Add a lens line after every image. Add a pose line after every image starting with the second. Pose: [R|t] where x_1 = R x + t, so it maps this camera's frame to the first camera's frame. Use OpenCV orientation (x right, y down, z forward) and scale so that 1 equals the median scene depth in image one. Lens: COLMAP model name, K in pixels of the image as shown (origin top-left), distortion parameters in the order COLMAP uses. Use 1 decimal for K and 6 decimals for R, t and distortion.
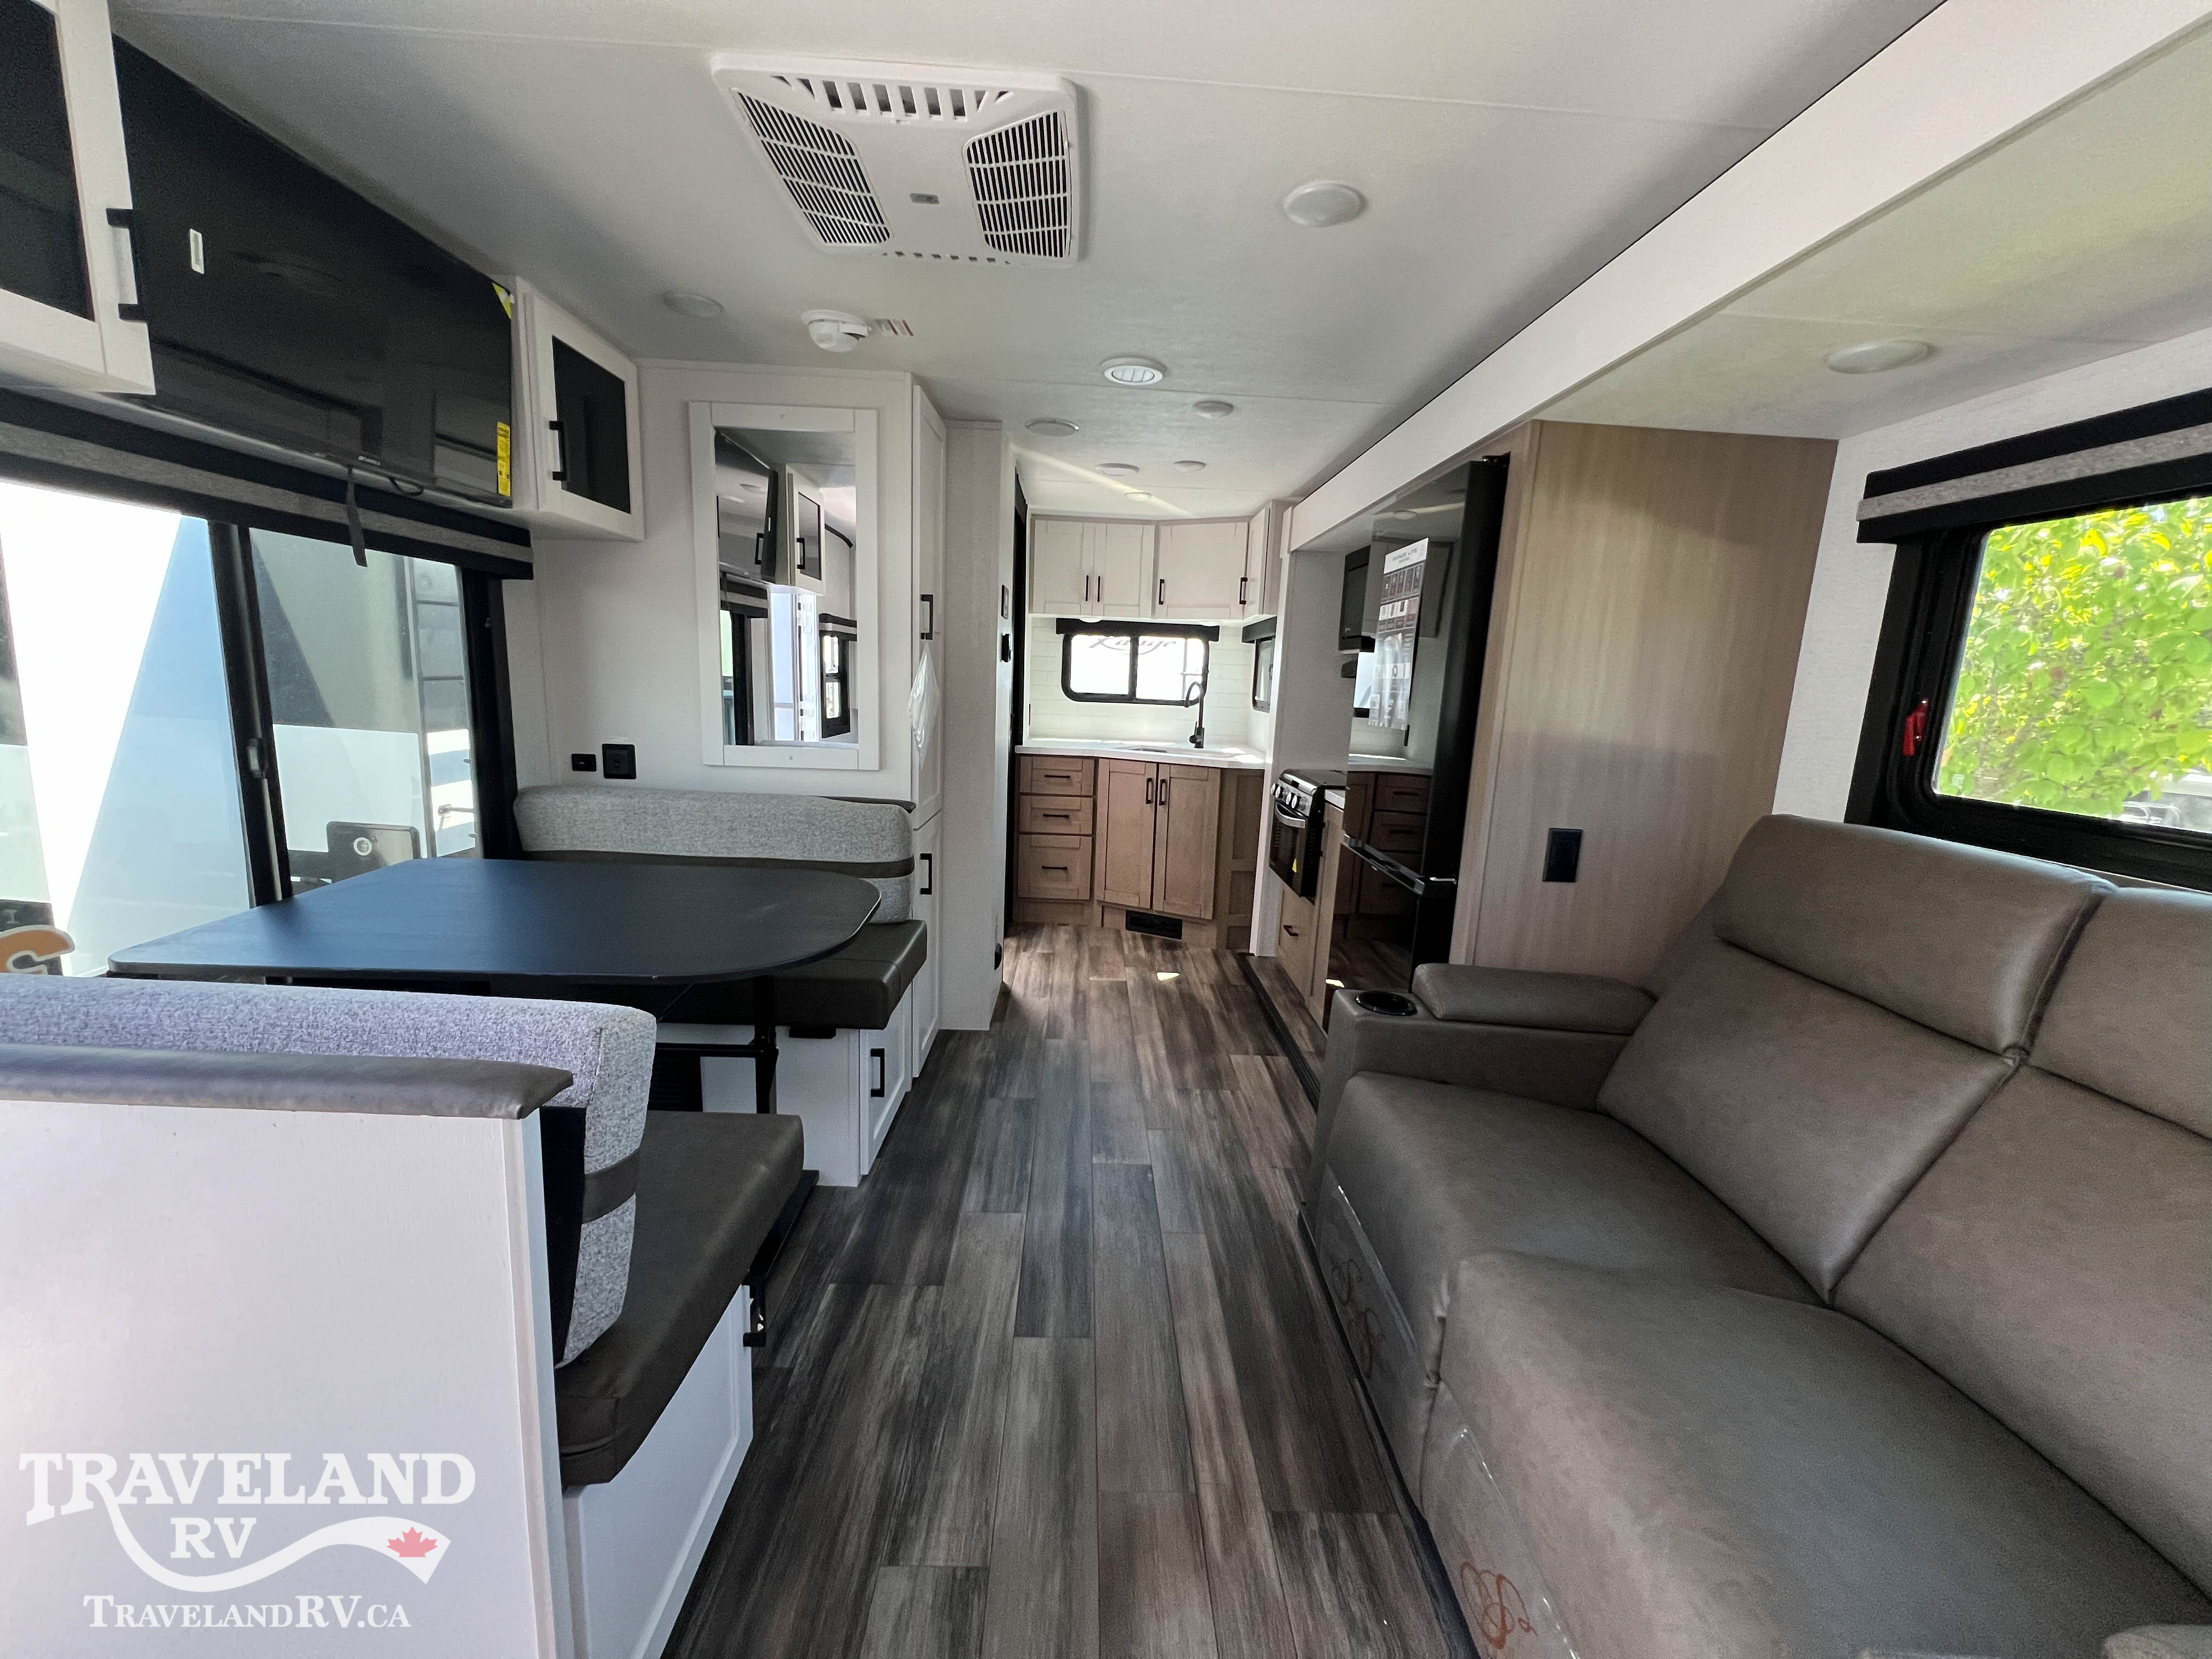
lens RADIAL K [[889.1, 0, 1115.3], [0, 889.1, 834.4], [0, 0, 1]] dist [0.000964, -0.000021]
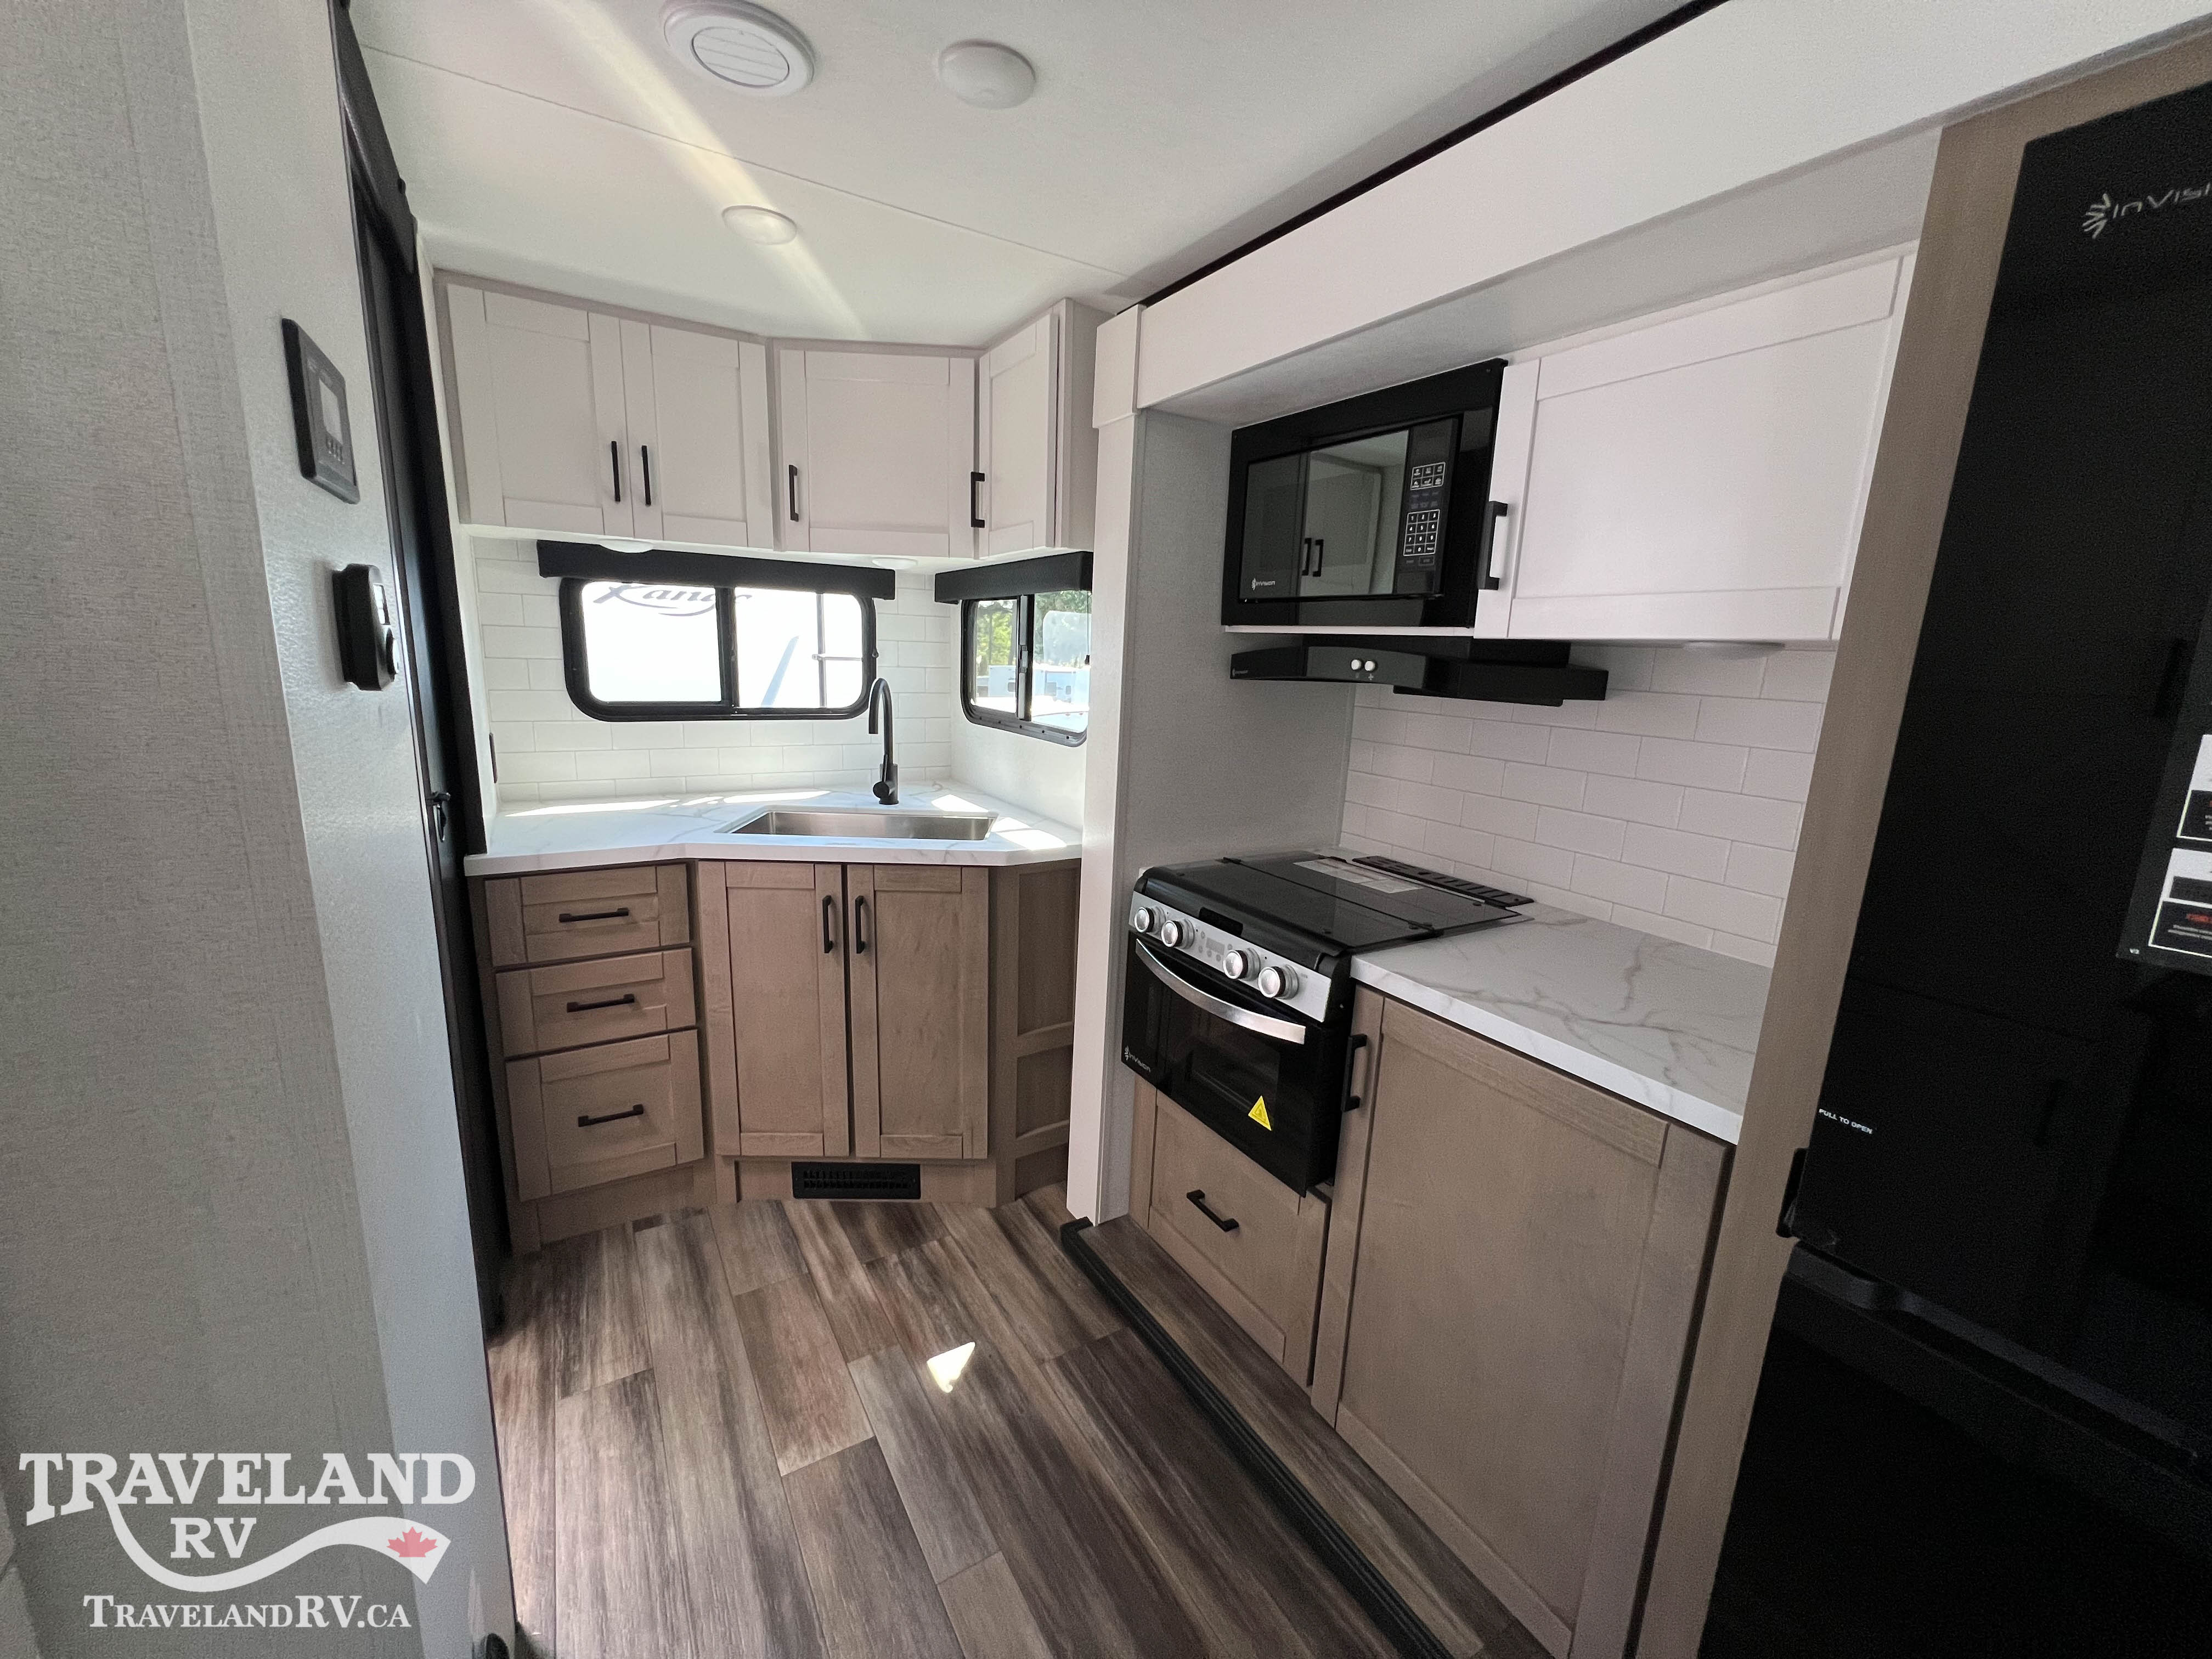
lens RADIAL K [[885.6, 0, 1106.0], [0, 885.6, 829.5], [0, 0, 1]] dist [-0.000227, 0.000012]
pose [[0.868979, -0.109857, 0.482501, -0.053206], [0.087187, 0.993783, 0.069244, -0.115666], [-0.487108, -0.018104, 0.873154, 0.517225]]
